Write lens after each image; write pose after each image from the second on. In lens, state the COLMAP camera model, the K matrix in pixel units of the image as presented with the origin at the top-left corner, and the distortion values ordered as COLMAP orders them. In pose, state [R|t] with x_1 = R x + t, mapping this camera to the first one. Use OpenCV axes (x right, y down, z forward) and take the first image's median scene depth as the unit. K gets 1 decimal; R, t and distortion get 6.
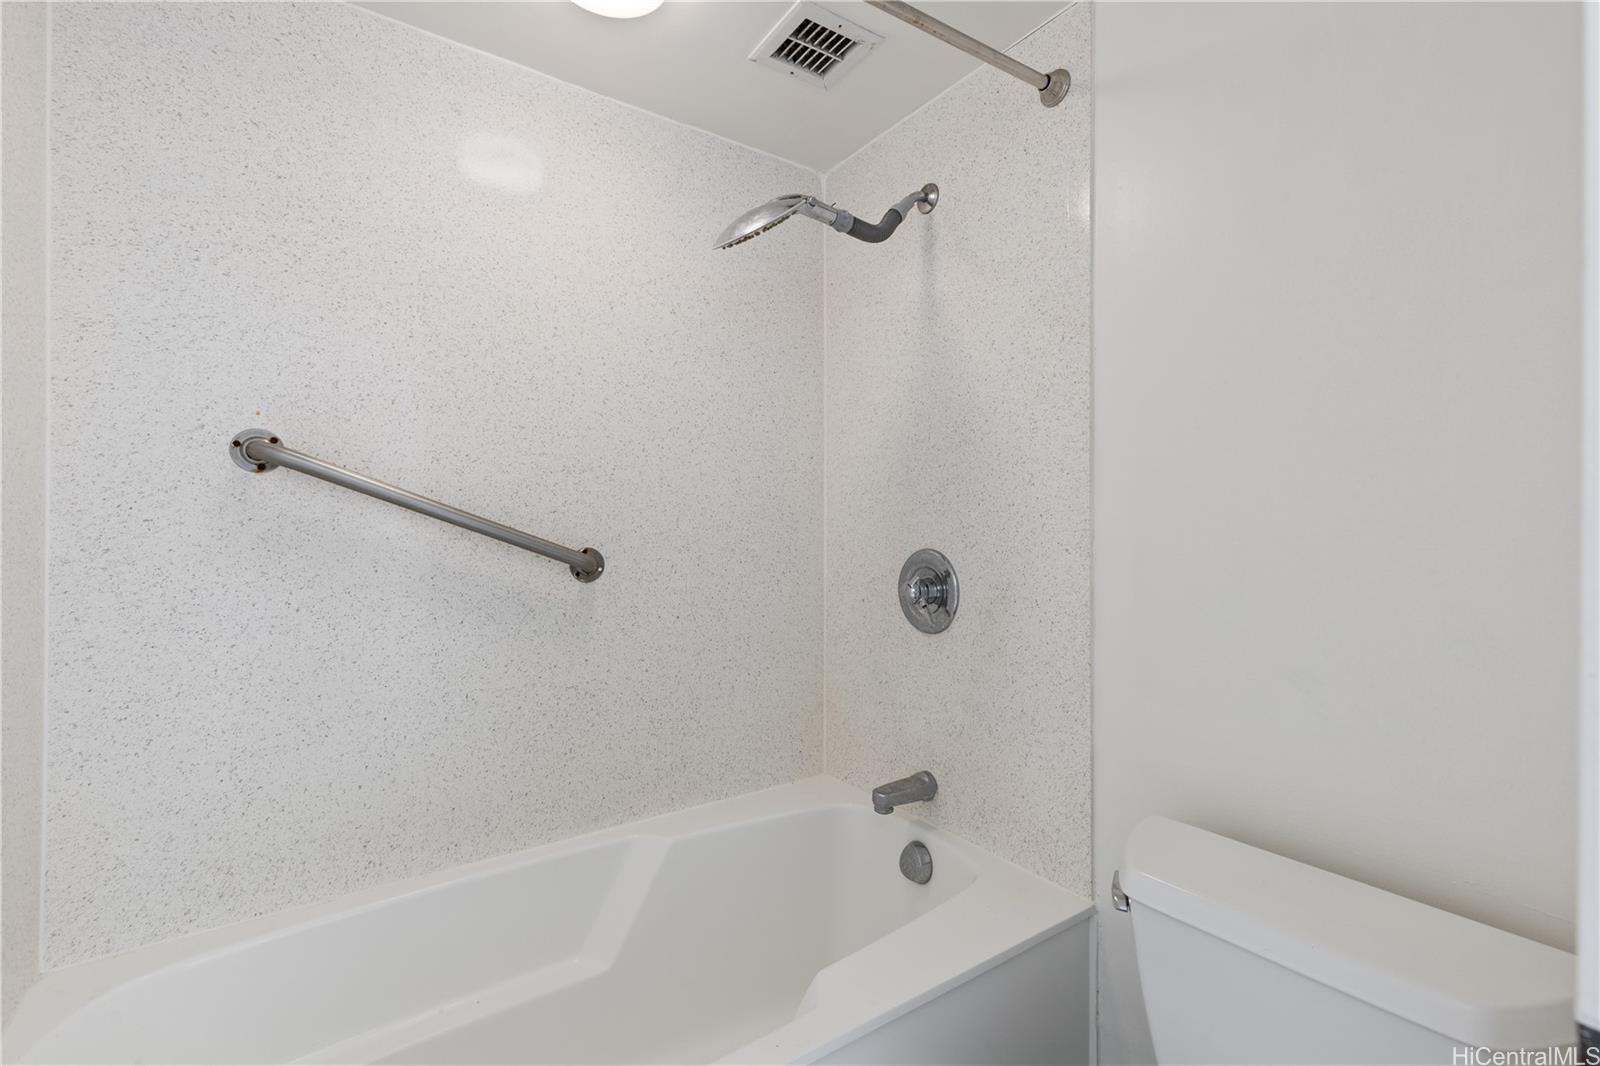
lens RADIAL K [[723.1, 0, 798.2], [0, 723.1, 532.0], [0, 0, 1]] dist [0.009142, -0.001299]
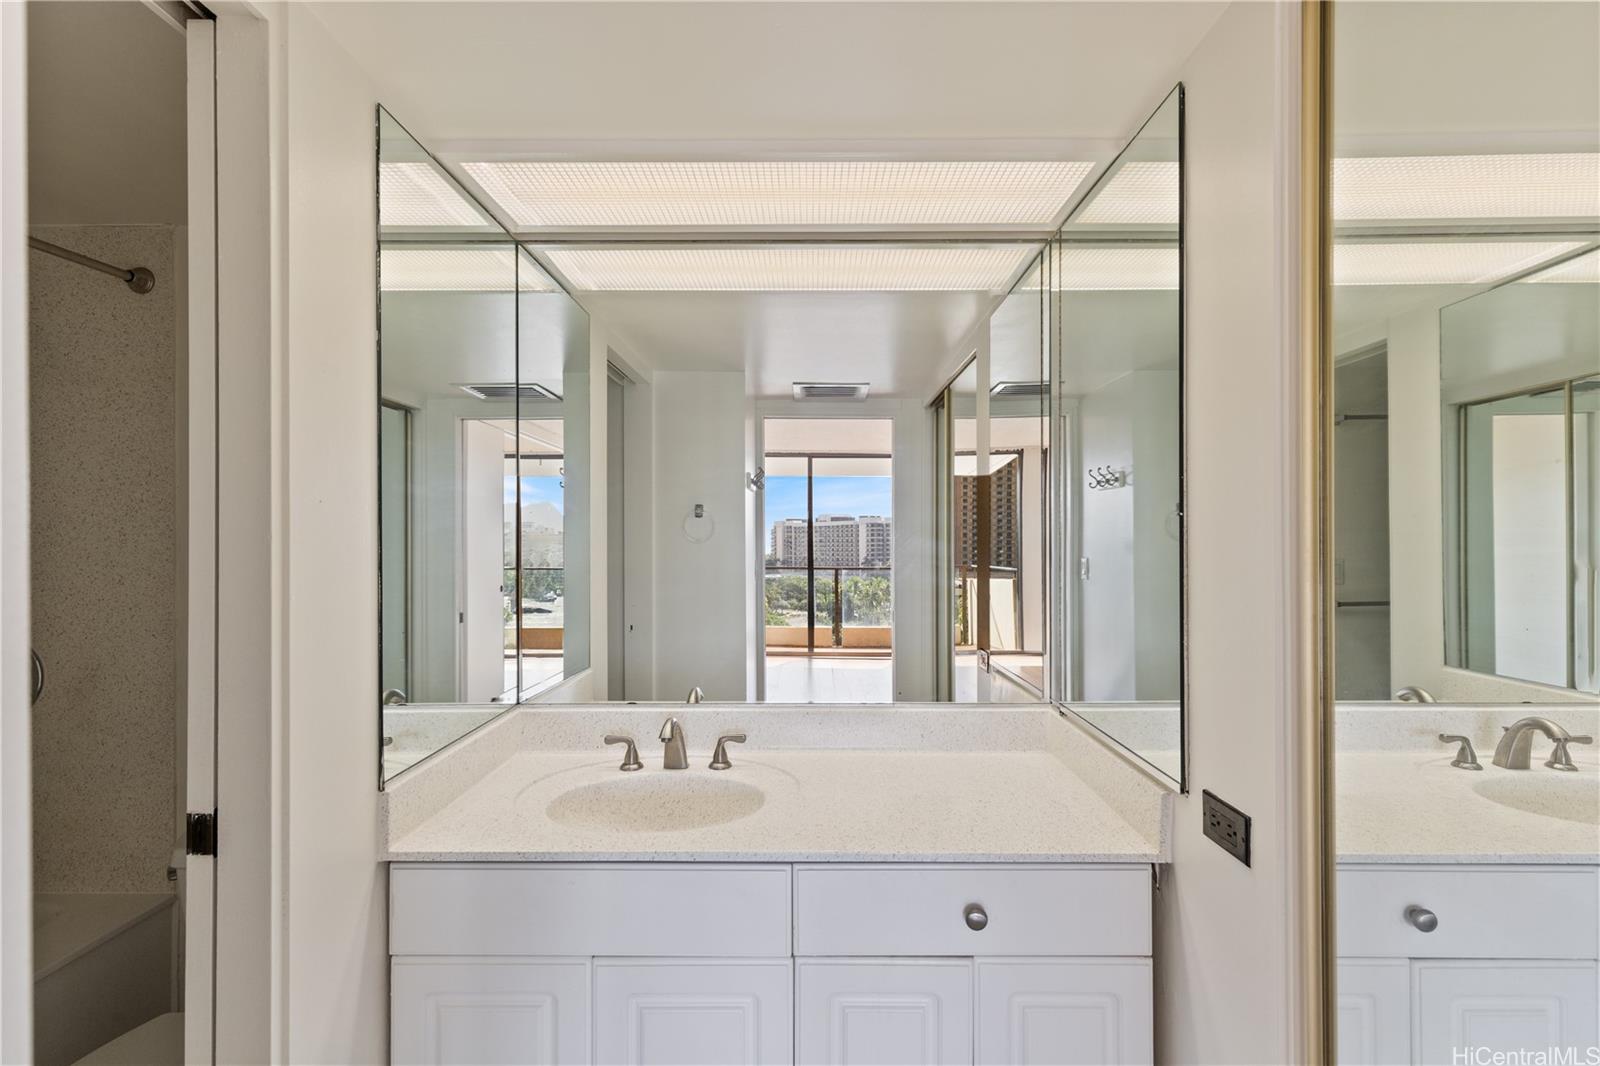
lens RADIAL K [[723.1, 0, 799.4], [0, 723.1, 536.6], [0, 0, 1]] dist [0.009142, -0.001299]
pose [[0.570540, -0.002862, 0.821265, -0.044952], [0.003981, 0.999992, 0.000719, -0.146072], [-0.821260, 0.002859, 0.570546, -0.699707]]
